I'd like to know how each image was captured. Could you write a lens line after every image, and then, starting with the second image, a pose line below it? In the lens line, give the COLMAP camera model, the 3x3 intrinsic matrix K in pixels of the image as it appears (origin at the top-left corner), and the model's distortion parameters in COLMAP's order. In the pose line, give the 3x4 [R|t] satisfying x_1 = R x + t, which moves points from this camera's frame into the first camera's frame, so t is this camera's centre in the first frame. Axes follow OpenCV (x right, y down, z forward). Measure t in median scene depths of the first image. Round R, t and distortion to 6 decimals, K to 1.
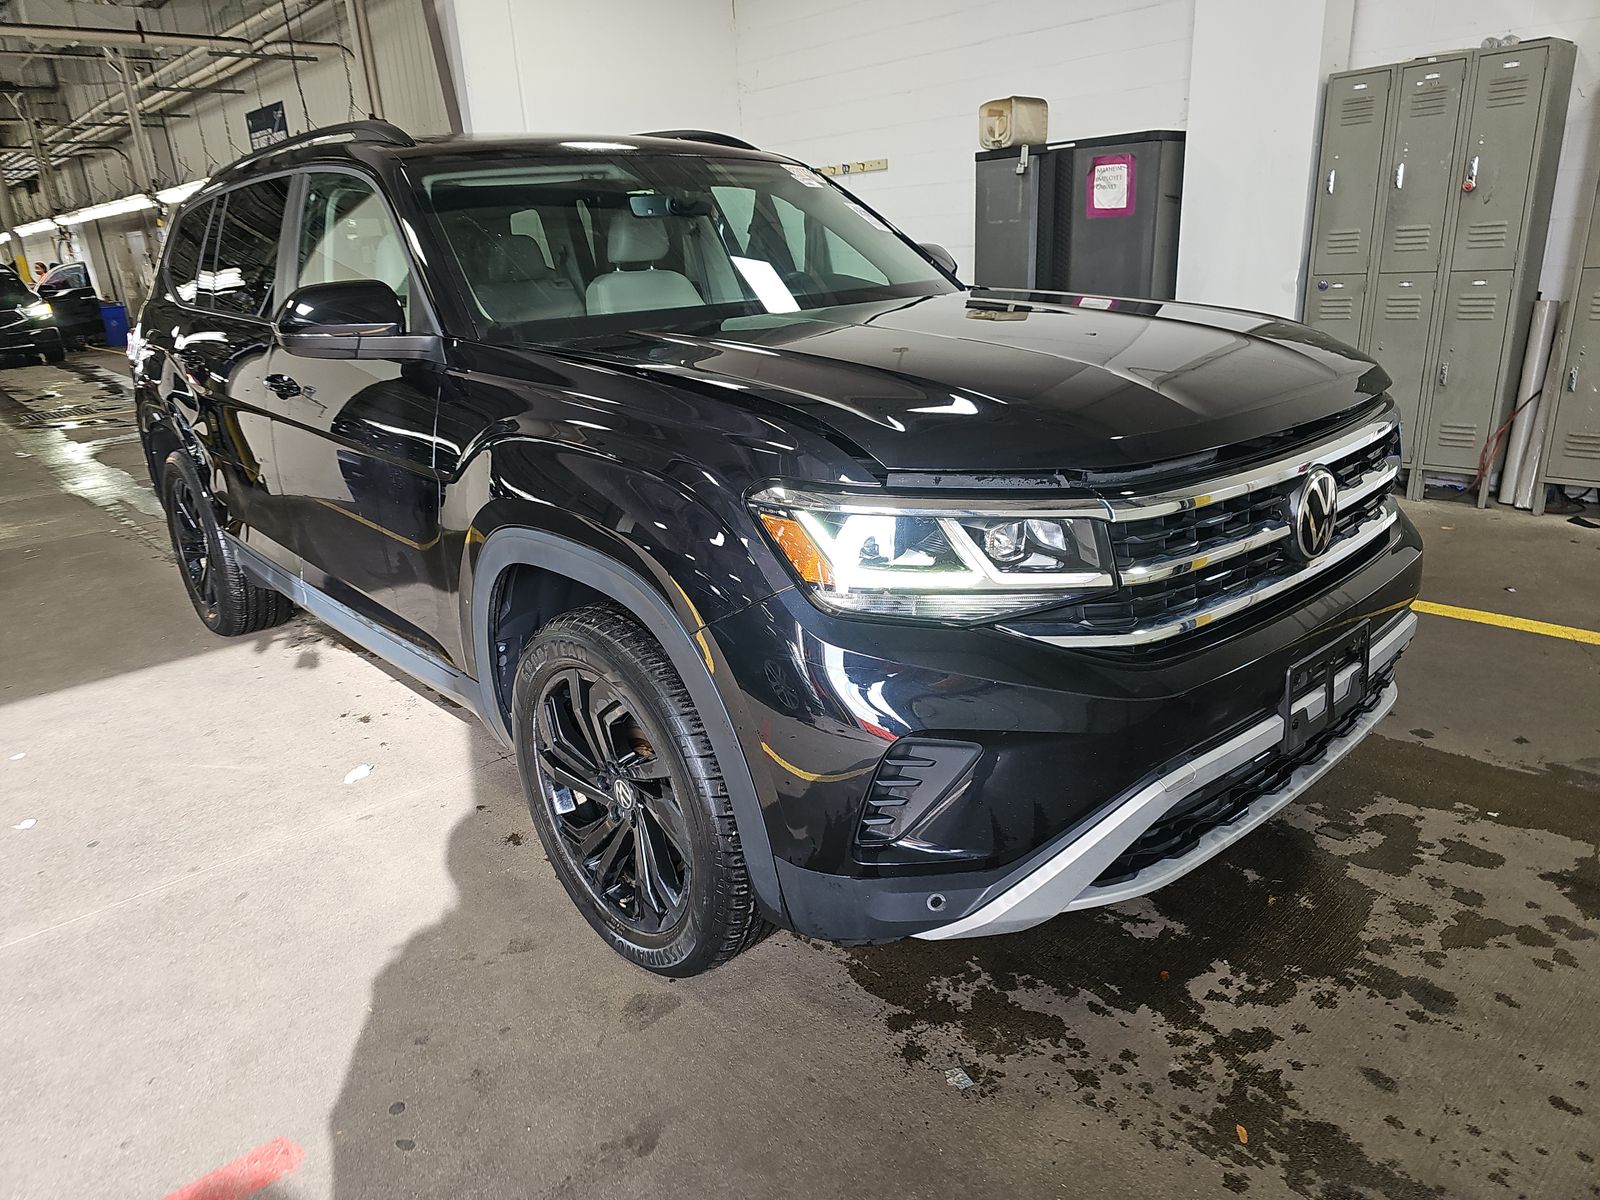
lens RADIAL K [[1072.0, 0, 785.0], [0, 1072.0, 602.0], [0, 0, 1]] dist [0.028450, 0.006924]
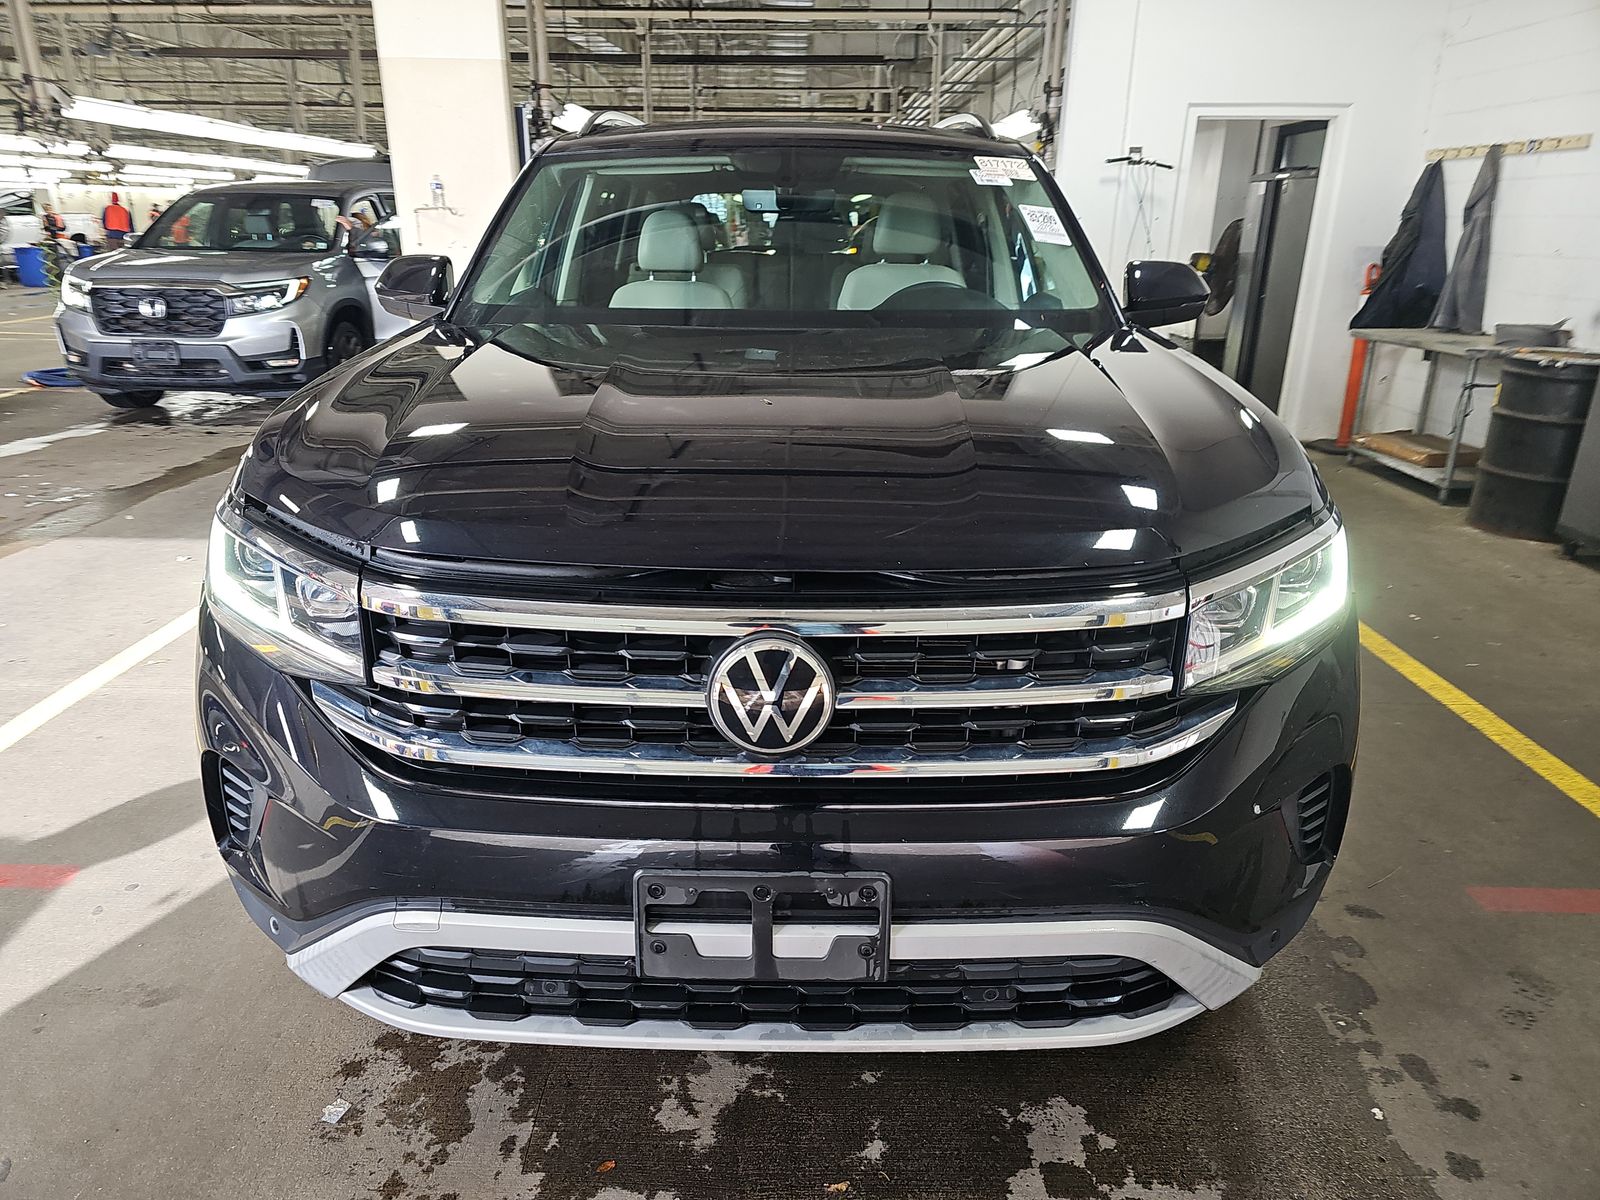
lens RADIAL K [[1072.0, 0, 787.3], [0, 1072.0, 594.0], [0, 0, 1]] dist [0.028450, 0.006924]
pose [[0.739037, 0.287560, -0.609207, 0.820733], [-0.270056, 0.954937, 0.123145, -0.215129], [0.617167, 0.073511, 0.783391, 0.387537]]
